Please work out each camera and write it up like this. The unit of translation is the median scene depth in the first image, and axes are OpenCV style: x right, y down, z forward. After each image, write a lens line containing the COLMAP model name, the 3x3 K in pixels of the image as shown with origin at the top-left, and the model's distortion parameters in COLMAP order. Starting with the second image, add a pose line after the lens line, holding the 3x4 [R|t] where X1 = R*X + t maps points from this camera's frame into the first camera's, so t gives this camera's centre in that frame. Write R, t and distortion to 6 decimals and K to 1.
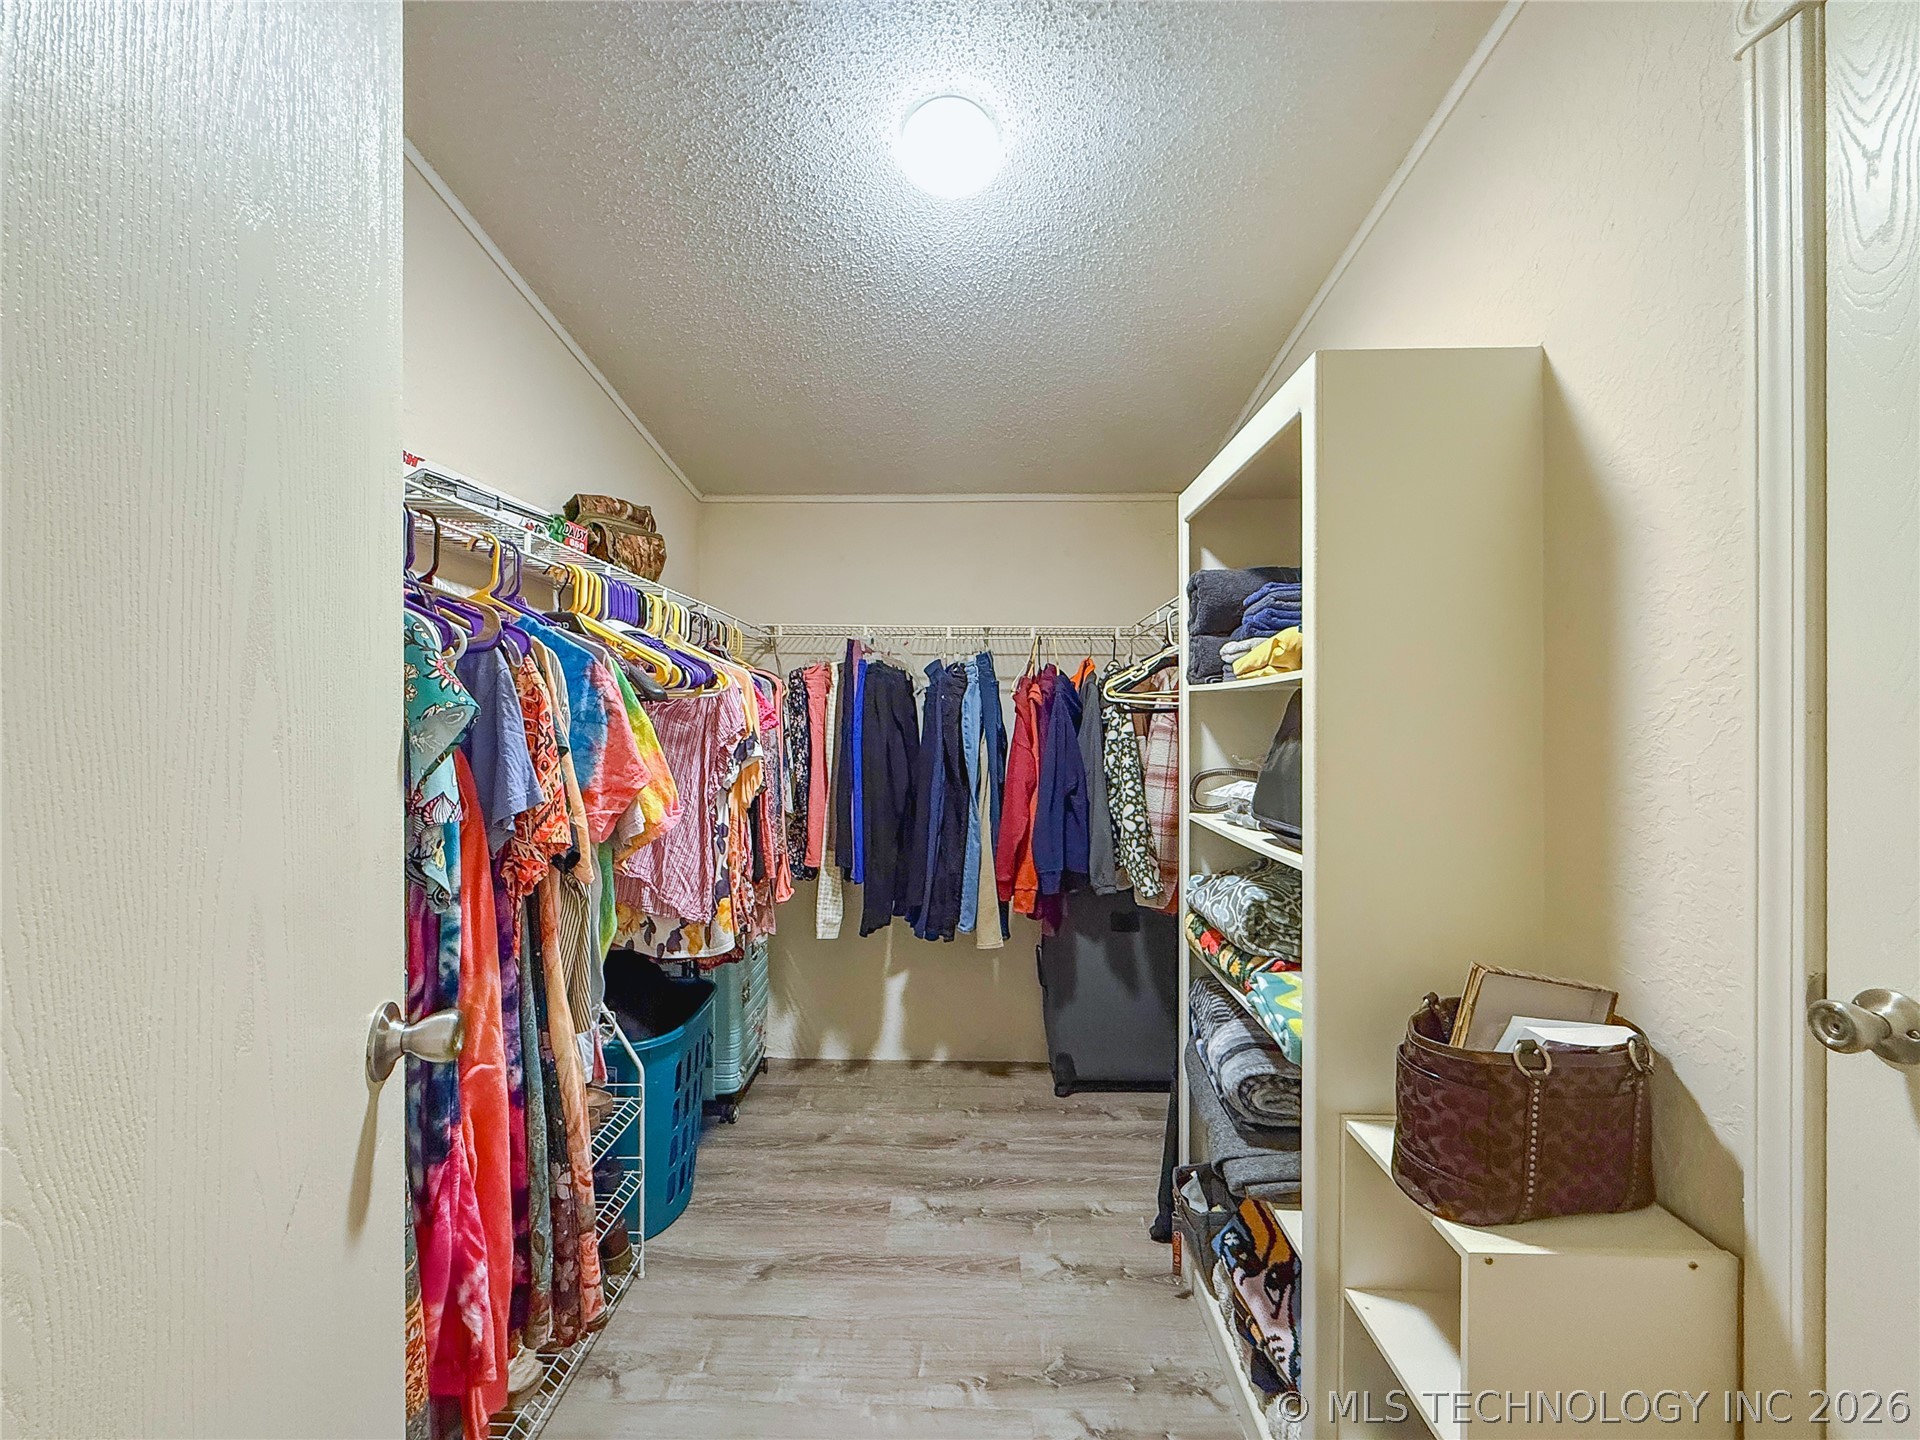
lens RADIAL K [[766.5, 0, 958.2], [0, 766.5, 718.8], [0, 0, 1]] dist [-0.001286, 0.000413]
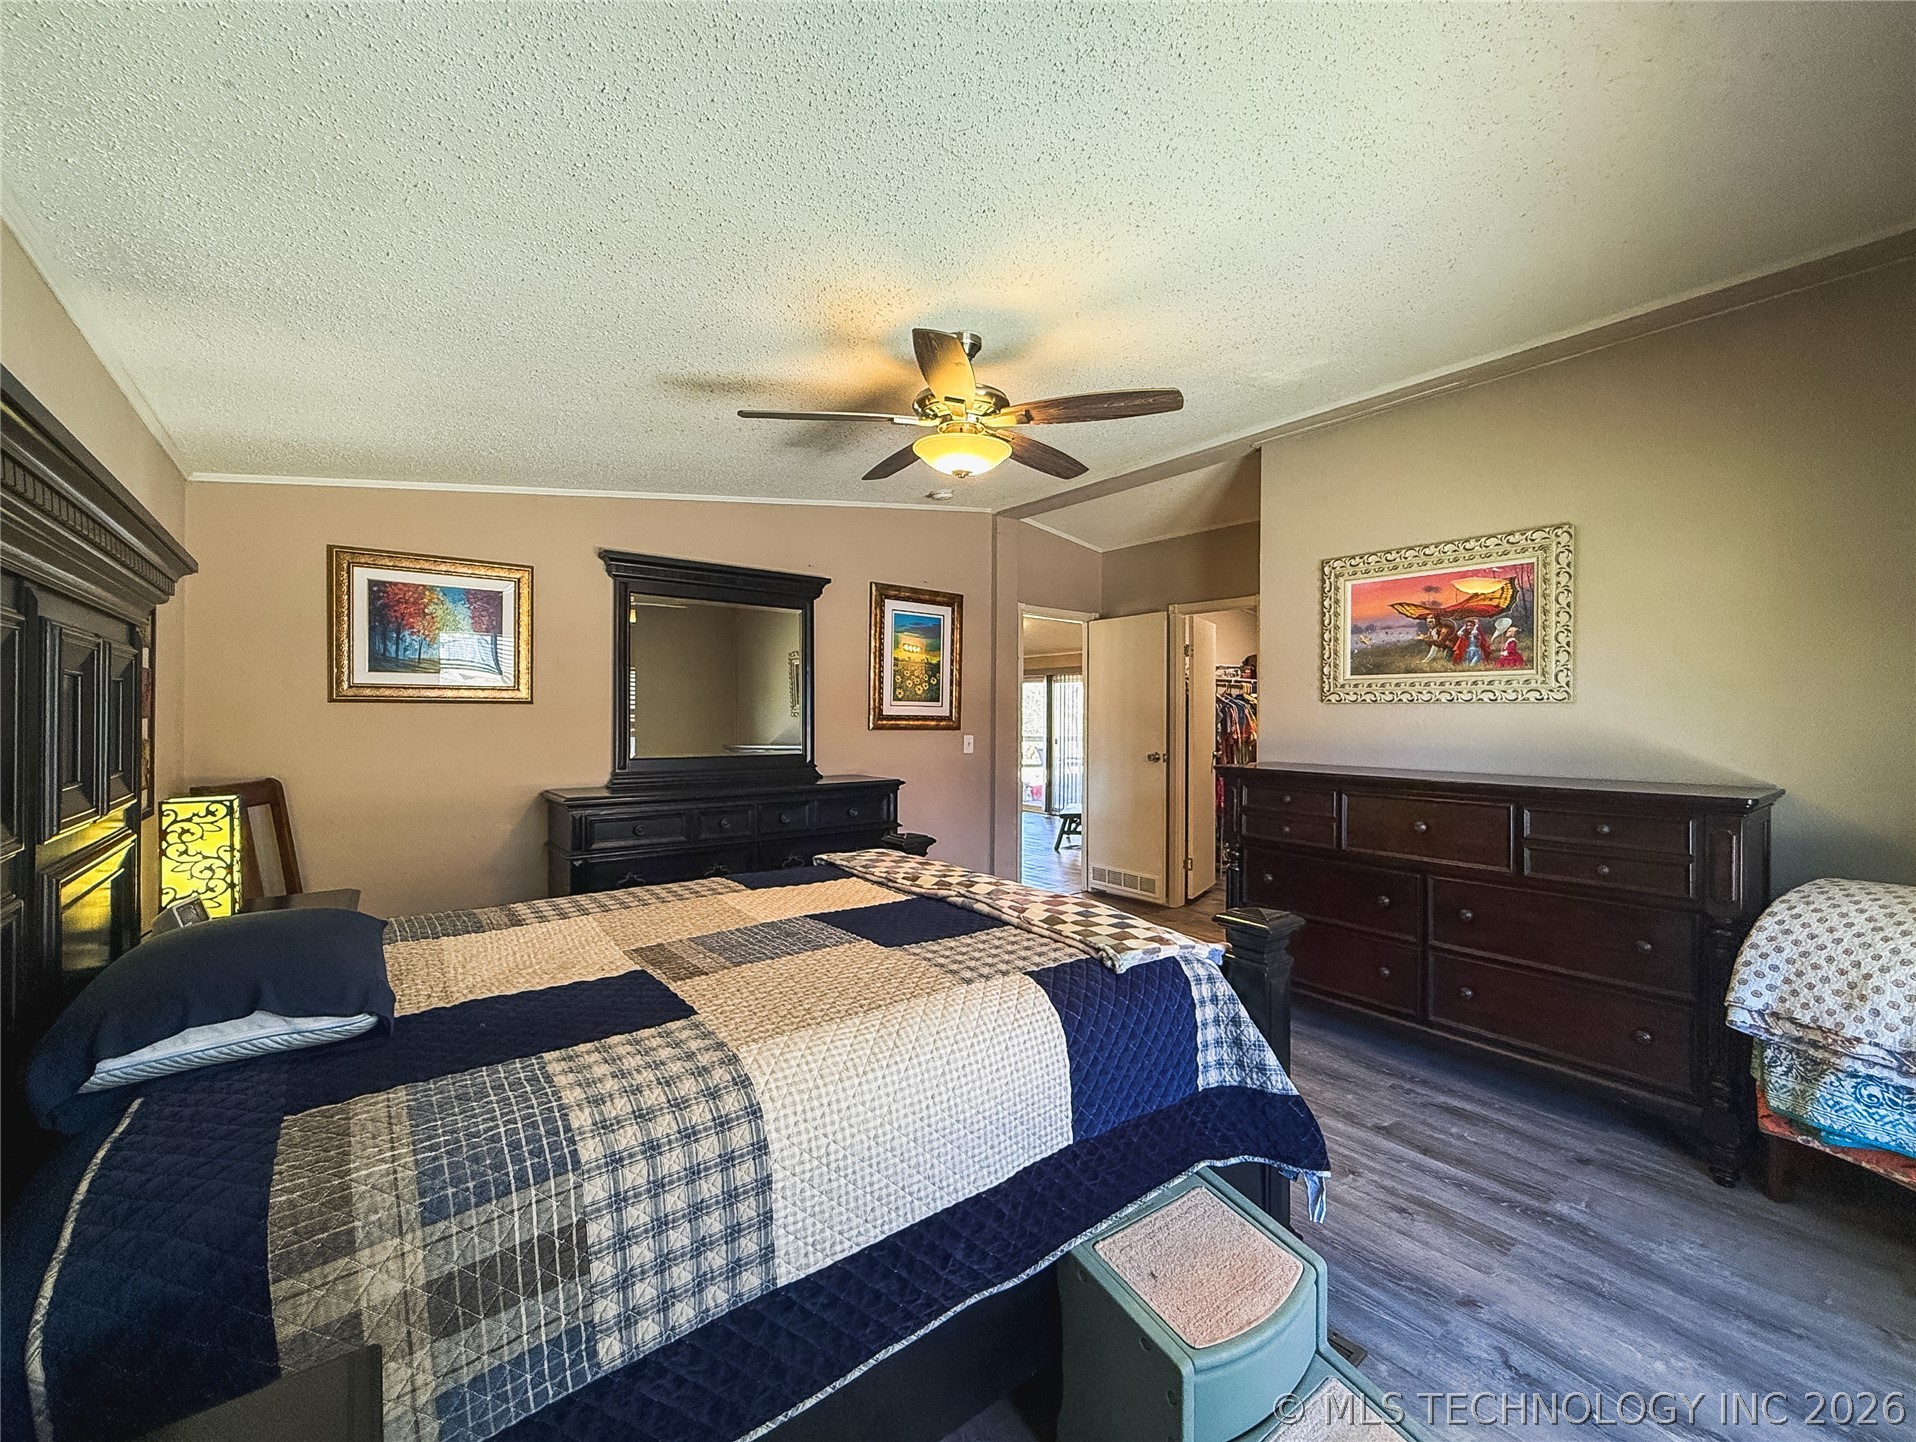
lens RADIAL K [[776.4, 0, 967.7], [0, 776.4, 716.9], [0, 0, 1]] dist [0.000935, -0.000435]
pose [[0.639889, 0.011401, -0.768383, 2.912687], [-0.014311, 0.999893, 0.002918, 0.000588], [0.768334, 0.009129, 0.639984, -4.671777]]
